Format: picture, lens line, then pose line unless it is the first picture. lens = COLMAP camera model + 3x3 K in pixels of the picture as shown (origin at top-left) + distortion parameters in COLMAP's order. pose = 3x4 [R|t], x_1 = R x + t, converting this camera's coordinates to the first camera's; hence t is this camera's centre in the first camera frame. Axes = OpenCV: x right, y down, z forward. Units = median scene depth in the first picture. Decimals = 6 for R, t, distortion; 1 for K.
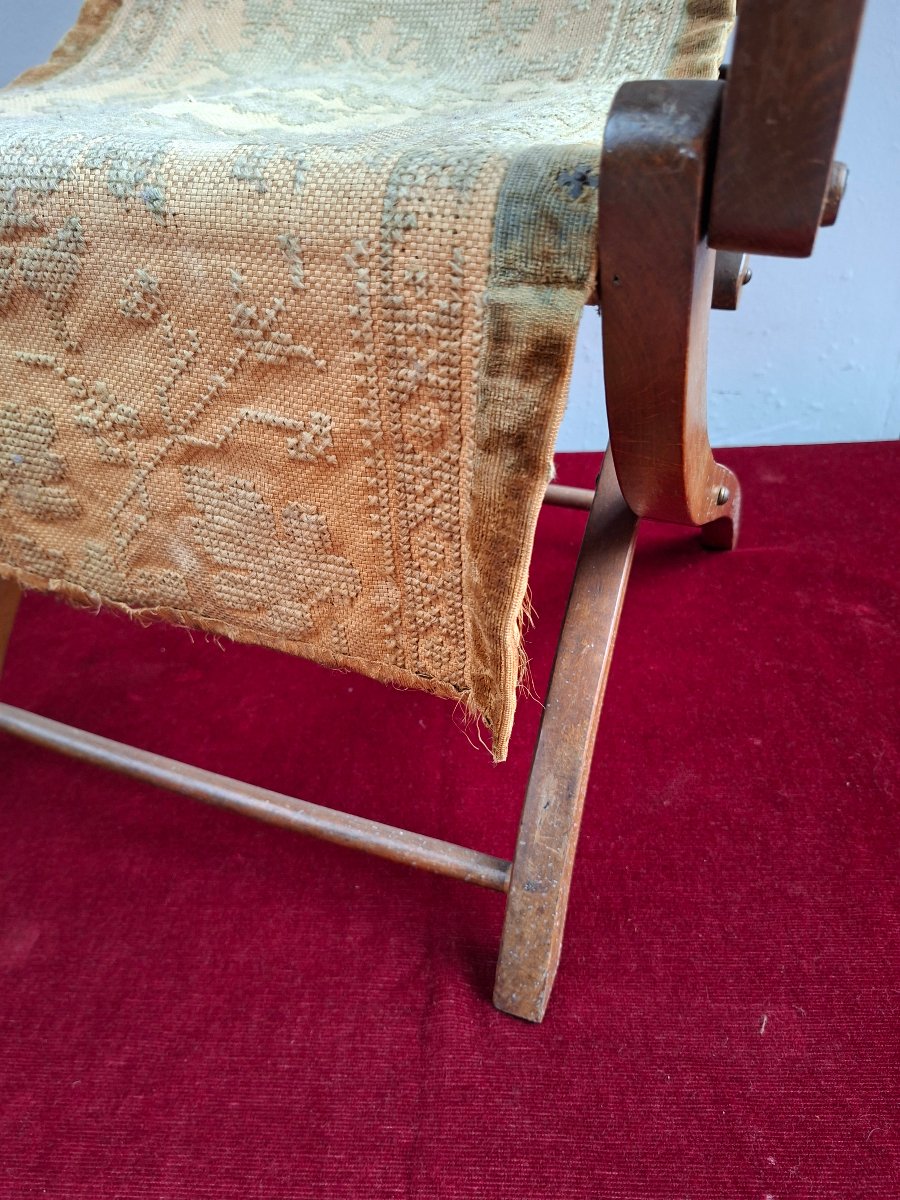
lens RADIAL K [[811.9, 0, 461.8], [0, 811.9, 604.2], [0, 0, 1]] dist [0.028547, -0.042195]
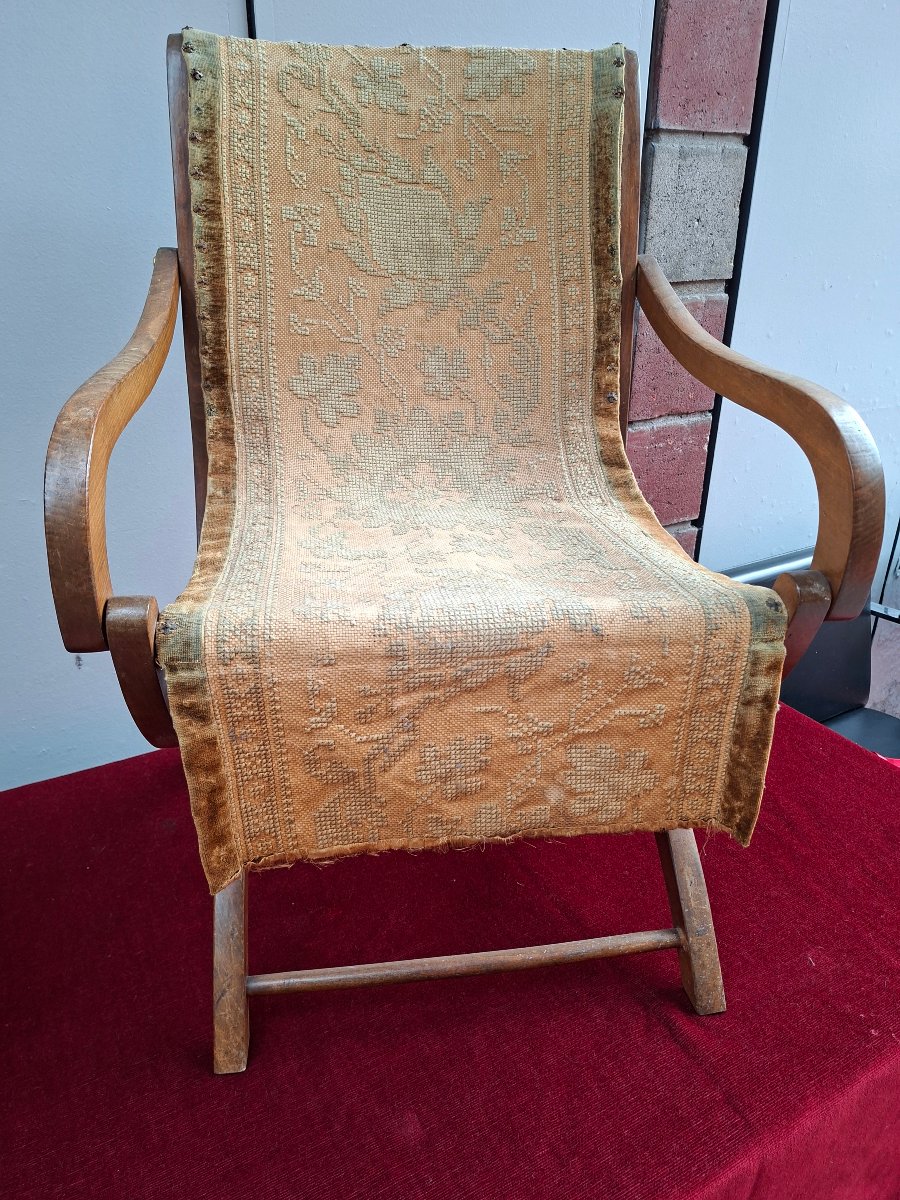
lens RADIAL K [[811.9, 0, 448.6], [0, 811.9, 598.4], [0, 0, 1]] dist [0.028547, -0.042195]
pose [[0.864285, -0.167383, 0.474335, -1.149080], [0.270632, 0.949626, -0.158016, -0.217518], [-0.423992, 0.264941, 0.866047, -0.508894]]
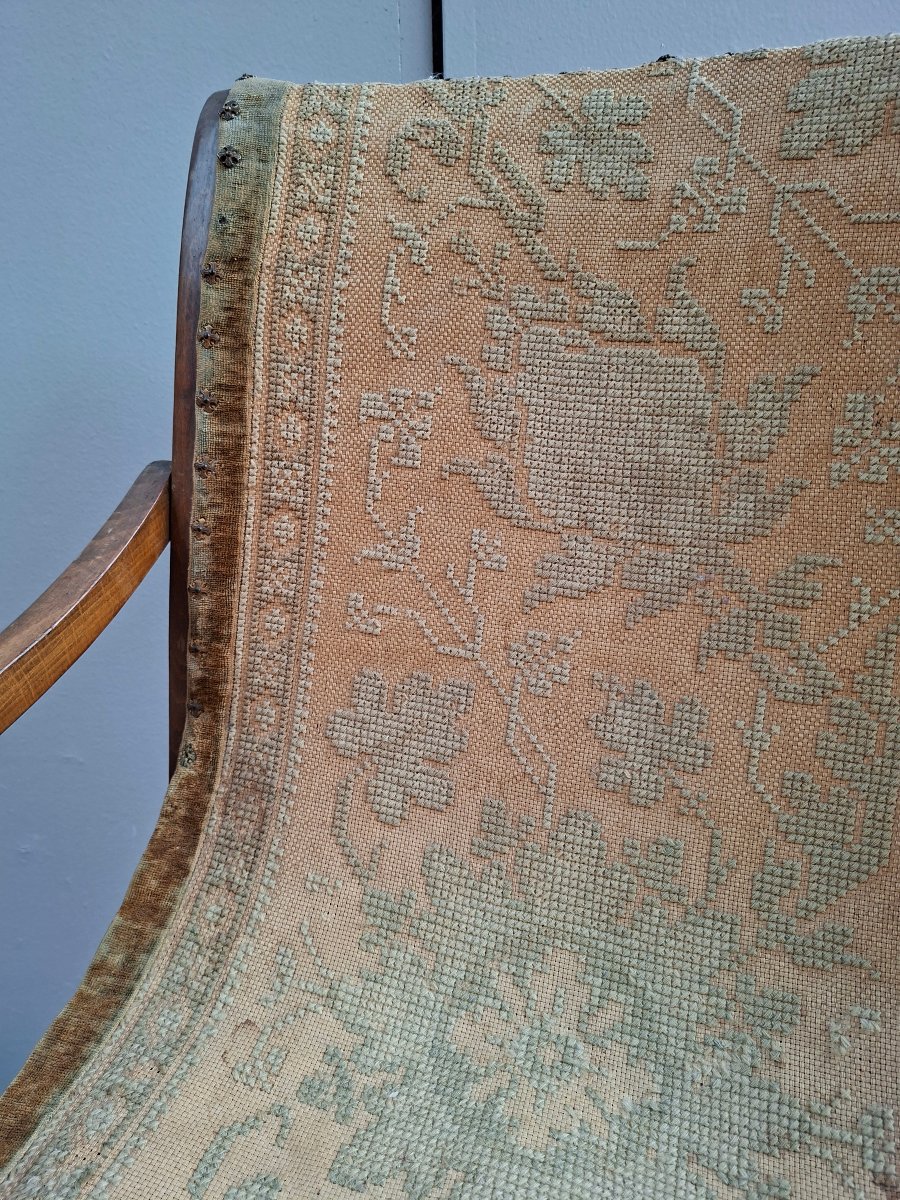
lens RADIAL K [[811.9, 0, 439.9], [0, 811.9, 611.6], [0, 0, 1]] dist [0.028547, -0.042195]
pose [[0.996883, -0.002787, 0.078844, -0.338979], [0.025012, 0.958986, -0.282348, -1.035843], [-0.074824, 0.283440, 0.956066, 0.264472]]
